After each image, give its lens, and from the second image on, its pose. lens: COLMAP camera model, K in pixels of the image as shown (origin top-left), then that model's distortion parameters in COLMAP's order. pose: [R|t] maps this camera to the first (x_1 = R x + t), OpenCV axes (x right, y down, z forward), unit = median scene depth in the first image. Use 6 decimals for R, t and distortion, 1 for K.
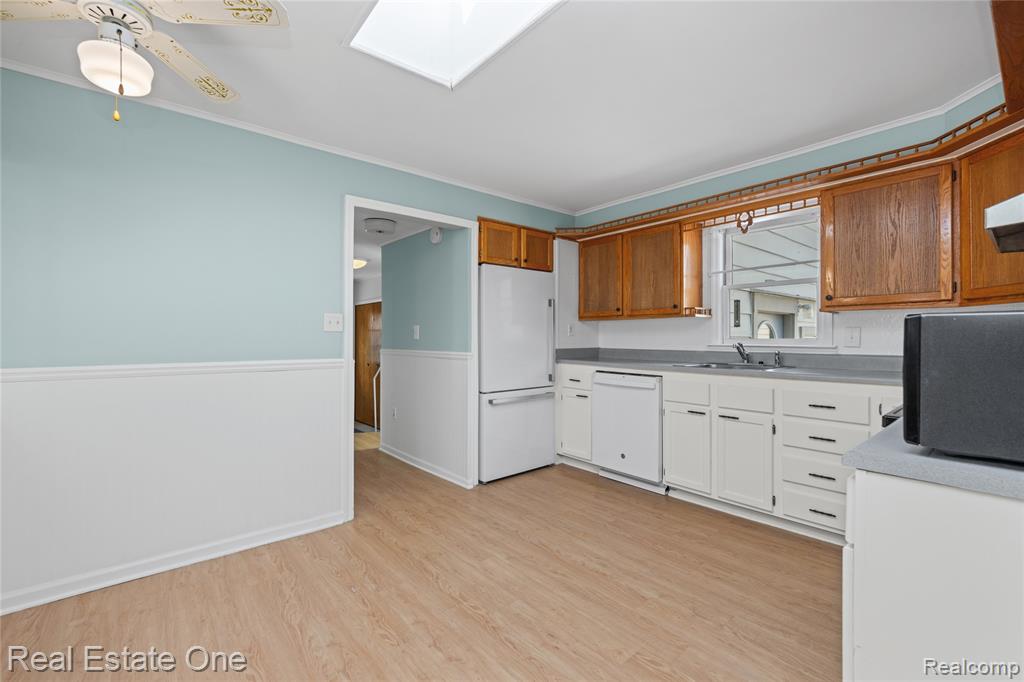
lens RADIAL K [[442.6, 0, 512.1], [0, 442.6, 337.4], [0, 0, 1]] dist [0.000791, 0.000062]
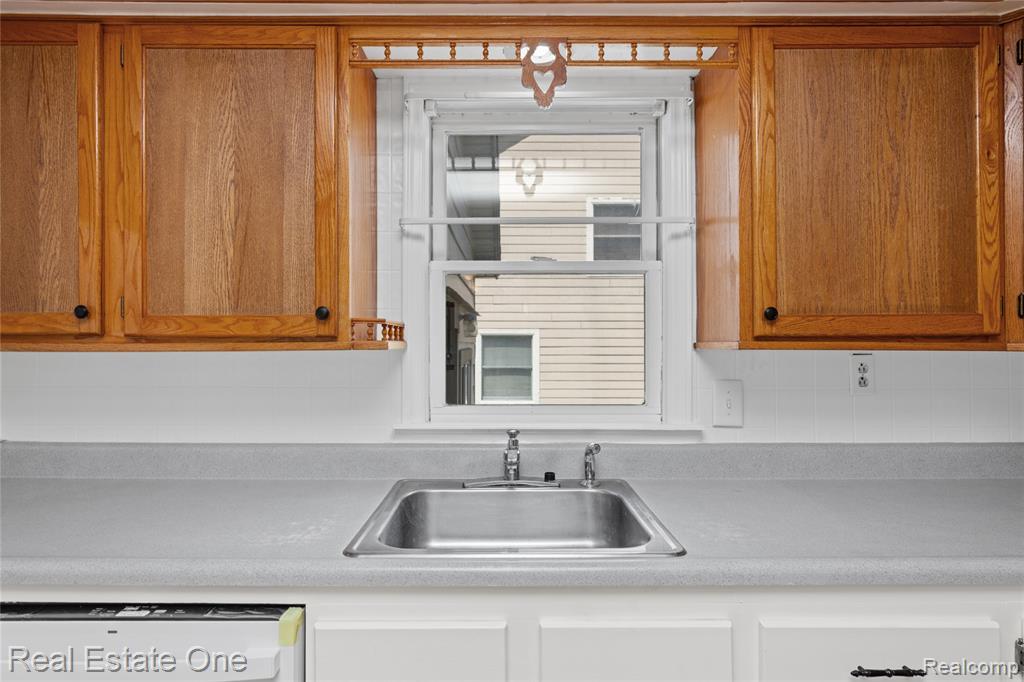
lens RADIAL K [[583.7, 0, 511.4], [0, 583.7, 341.2], [0, 0, 1]] dist [0.007782, 0.000945]
pose [[0.642041, 0.005749, 0.766649, 0.148601], [-0.000054, 0.999972, -0.007453, -0.046901], [-0.766671, 0.004743, 0.642023, 0.634372]]
